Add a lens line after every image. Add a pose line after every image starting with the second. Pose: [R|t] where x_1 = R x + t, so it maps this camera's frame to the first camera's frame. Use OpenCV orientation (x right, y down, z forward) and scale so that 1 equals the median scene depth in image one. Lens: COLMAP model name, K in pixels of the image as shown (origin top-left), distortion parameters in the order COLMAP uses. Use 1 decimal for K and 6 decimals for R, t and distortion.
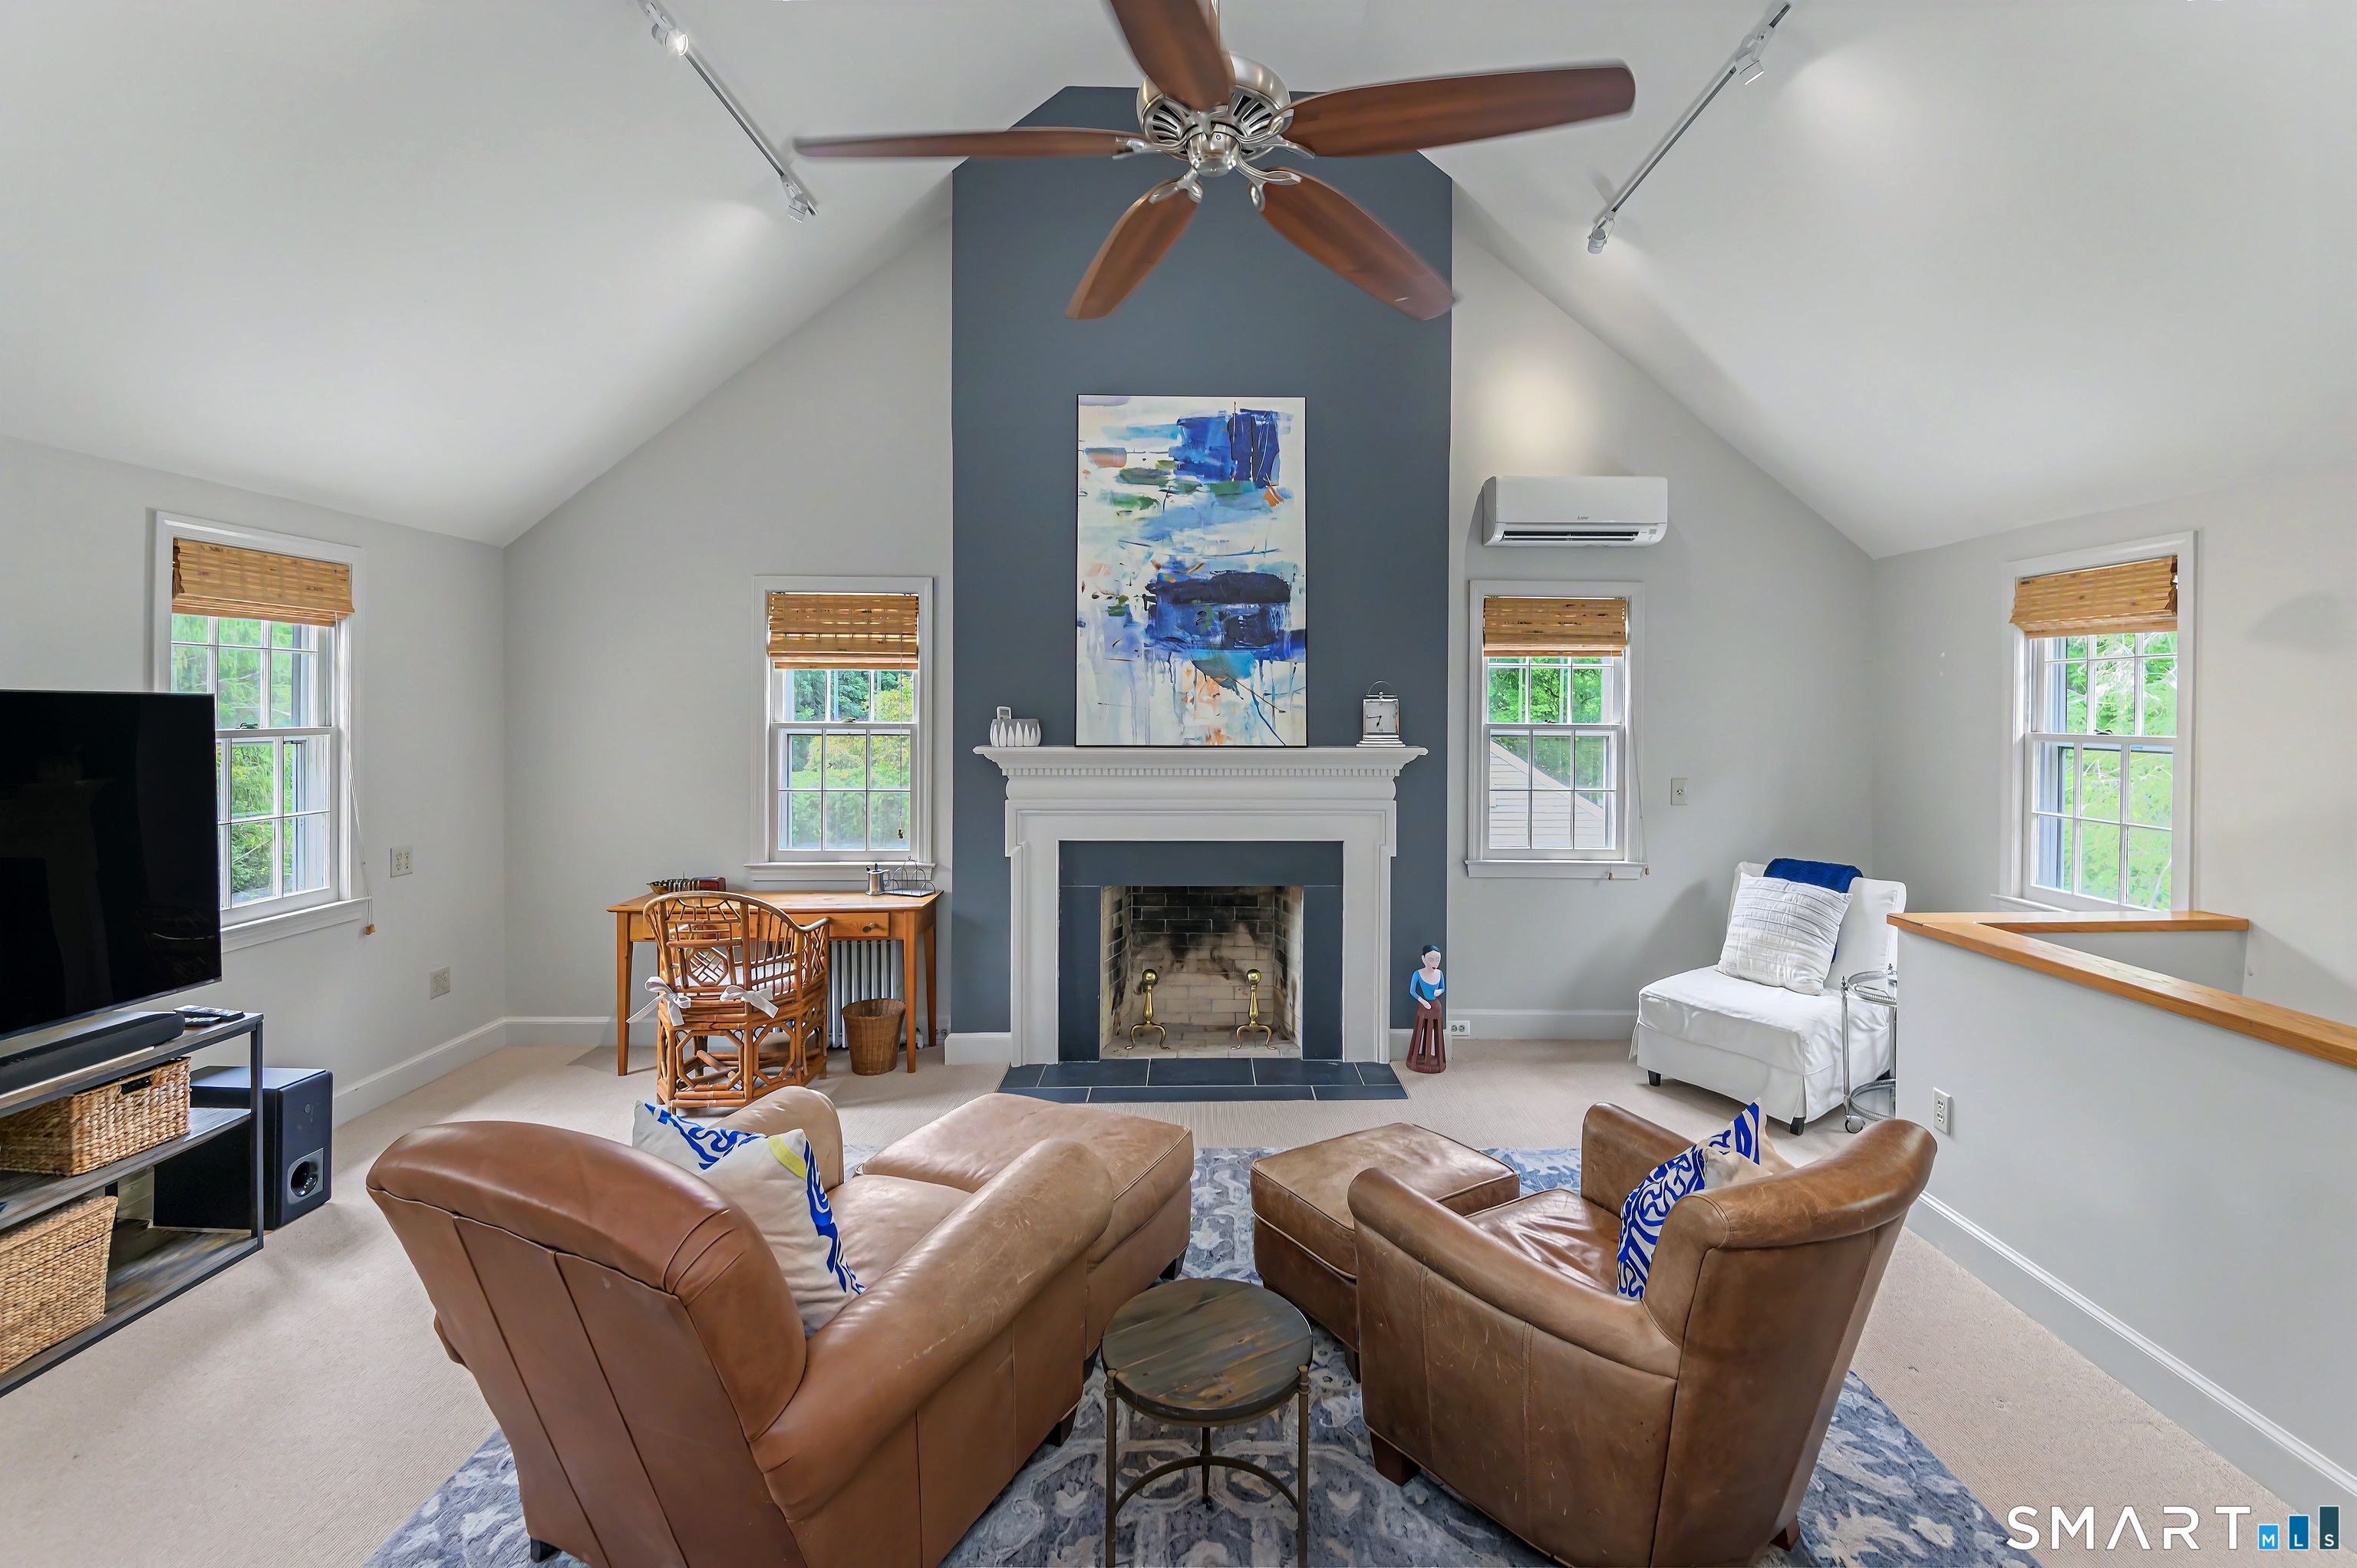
lens RADIAL K [[1079.6, 0, 1134.3], [0, 1079.6, 714.6], [0, 0, 1]] dist [-0.049629, -0.001105]
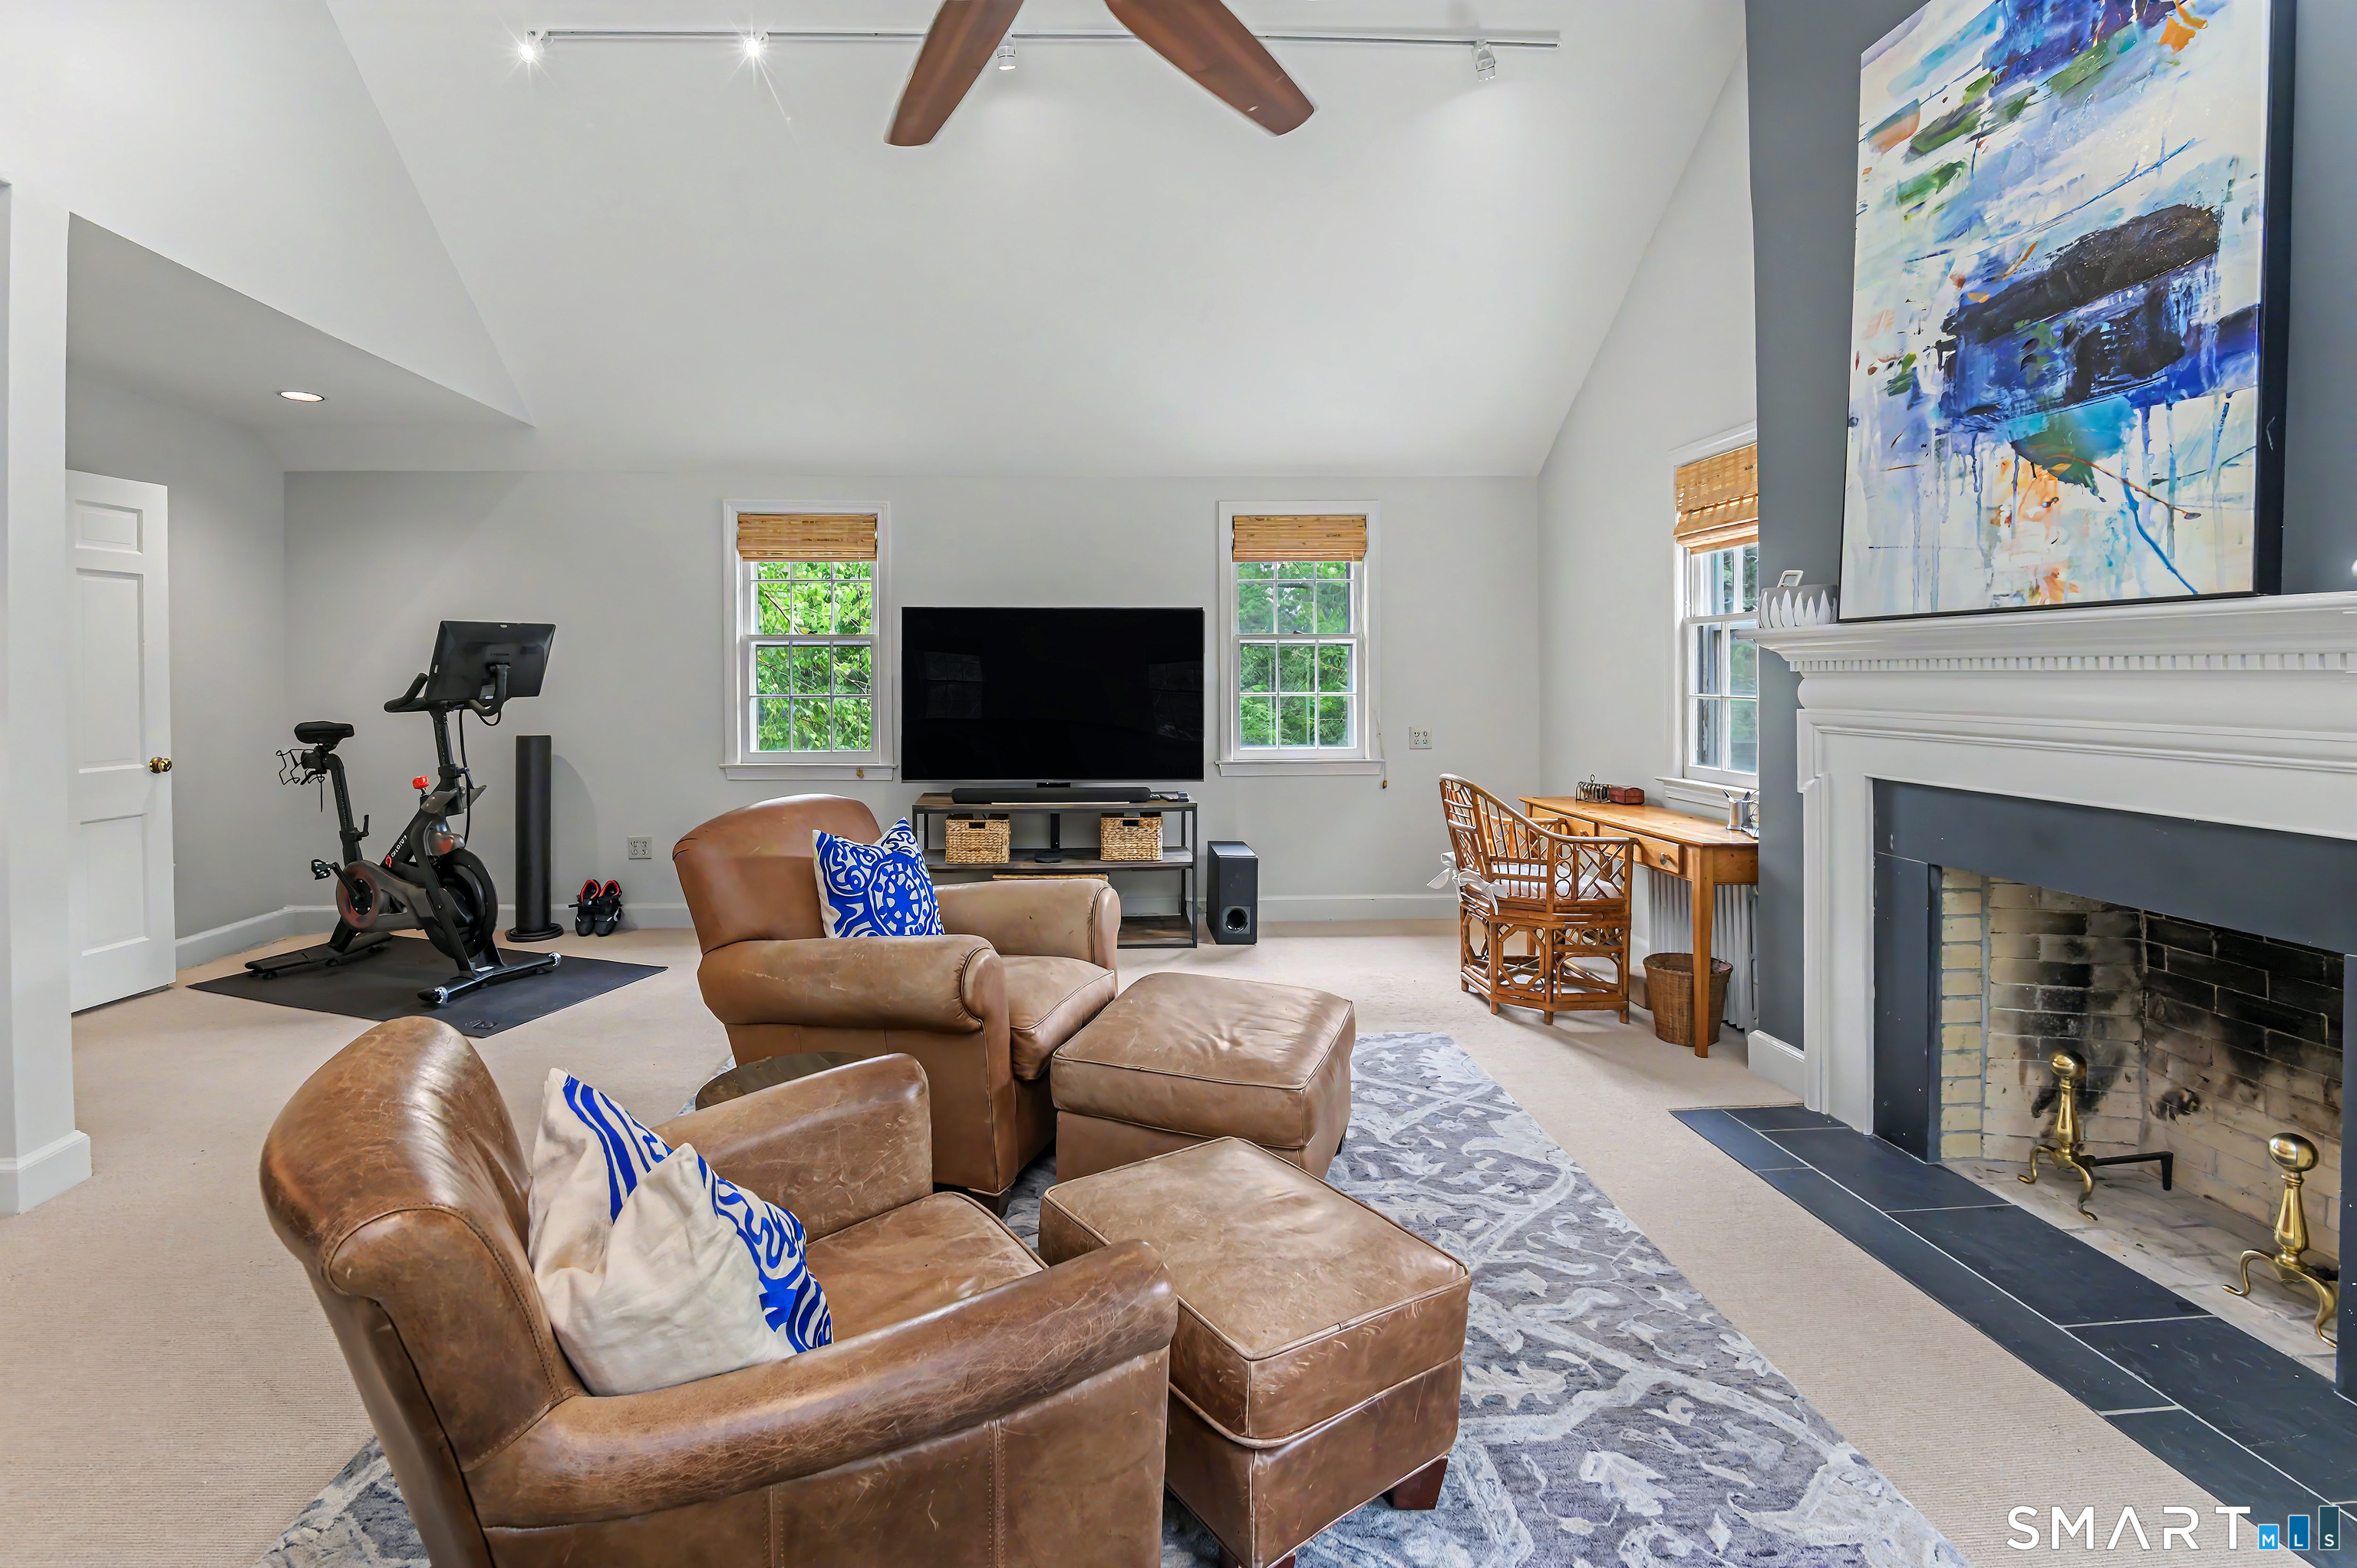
lens RADIAL K [[1079.6, 0, 1129.8], [0, 1079.6, 695.4], [0, 0, 1]] dist [-0.049629, -0.001105]
pose [[-0.010733, 0.011671, -0.999874, 0.547697], [-0.004254, 0.999922, 0.011717, 0.065571], [0.999933, 0.004379, -0.010682, 0.589146]]
